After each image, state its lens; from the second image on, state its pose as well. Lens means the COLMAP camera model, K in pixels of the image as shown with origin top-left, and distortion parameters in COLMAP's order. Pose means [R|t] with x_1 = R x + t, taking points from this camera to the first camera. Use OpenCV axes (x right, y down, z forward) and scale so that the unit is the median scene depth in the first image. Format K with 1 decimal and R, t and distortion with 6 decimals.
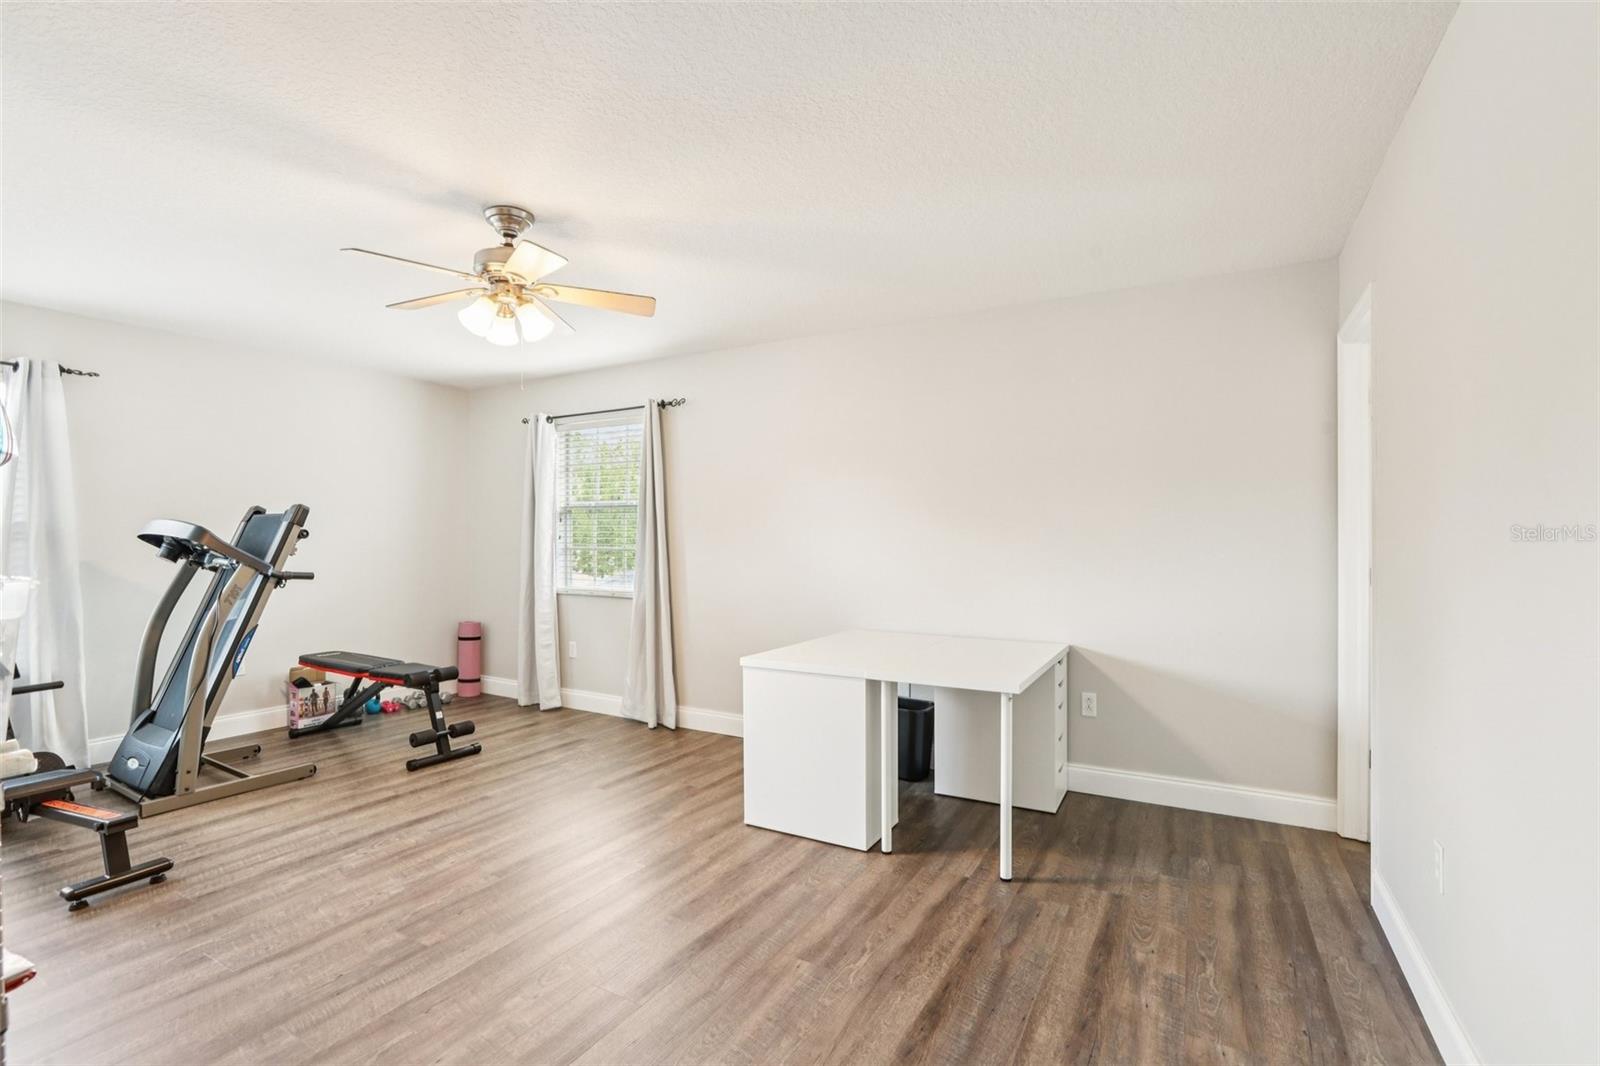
lens RADIAL K [[741.9, 0, 800.0], [0, 741.9, 547.9], [0, 0, 1]] dist [-0.061570, 0.025491]
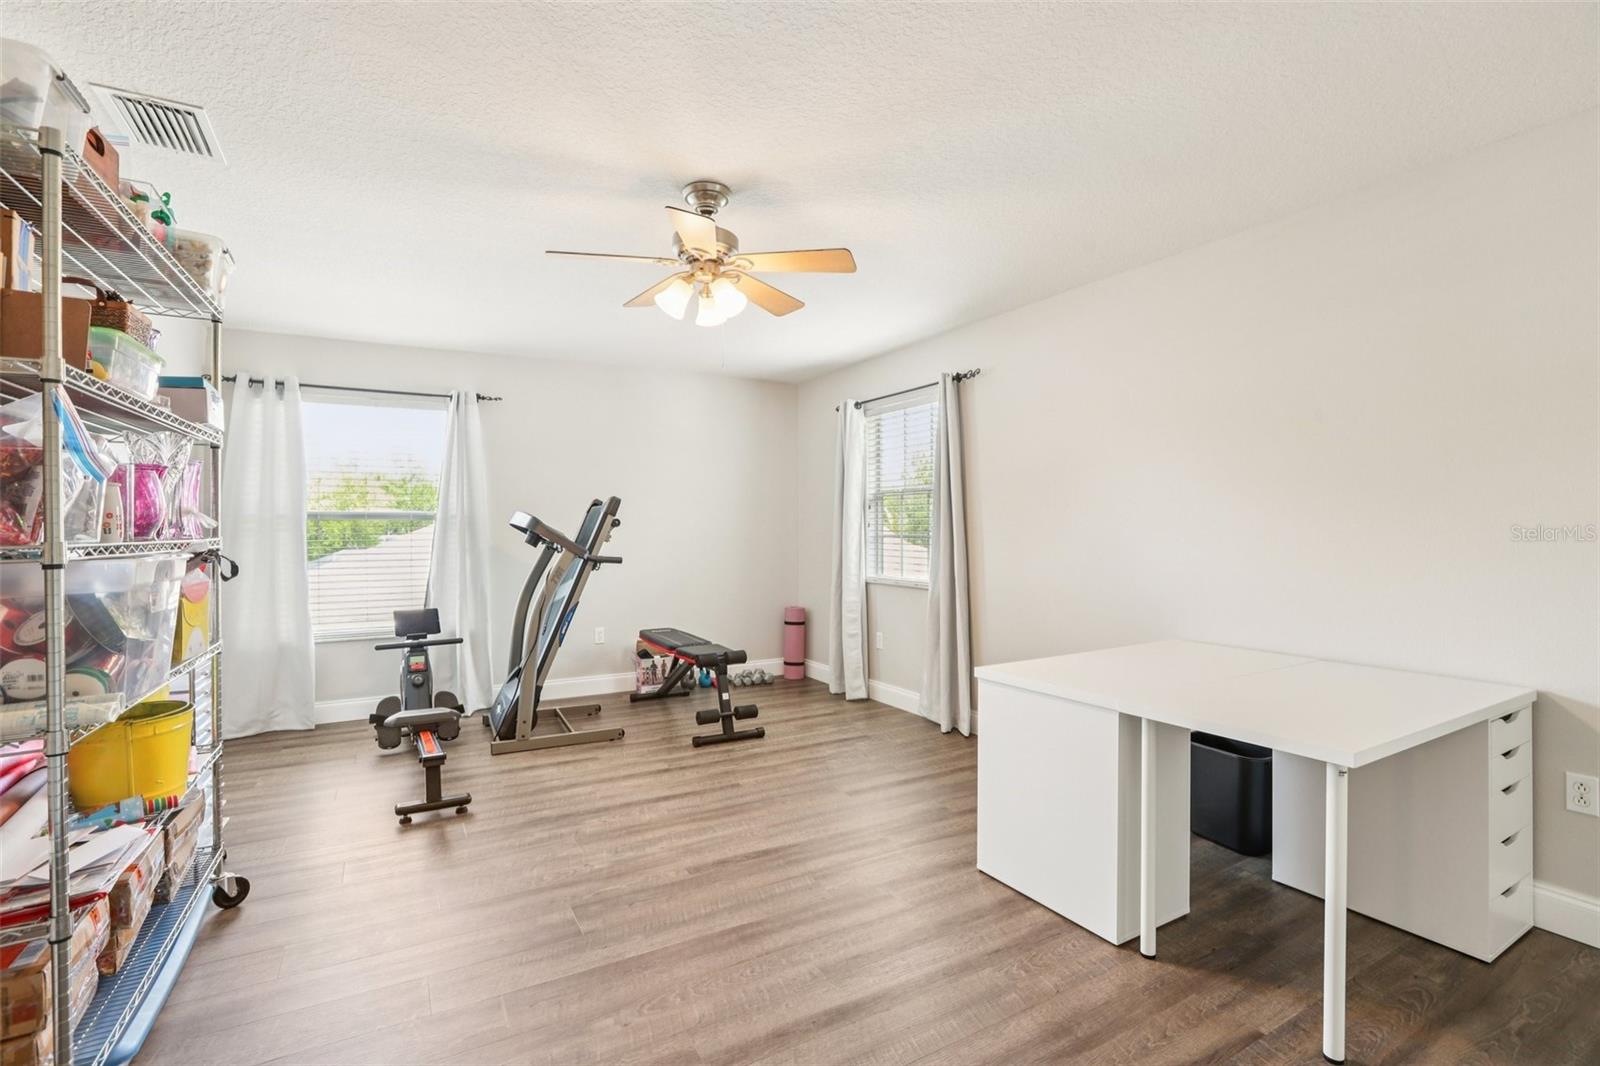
lens RADIAL K [[738.5, 0, 797.5], [0, 738.5, 534.1], [0, 0, 1]] dist [-0.058042, 0.025024]
pose [[0.858625, -0.000492, -0.512604, 0.138349], [-0.001275, 0.999994, -0.003095, 0.001423], [0.512602, 0.003311, 0.858620, 0.158081]]
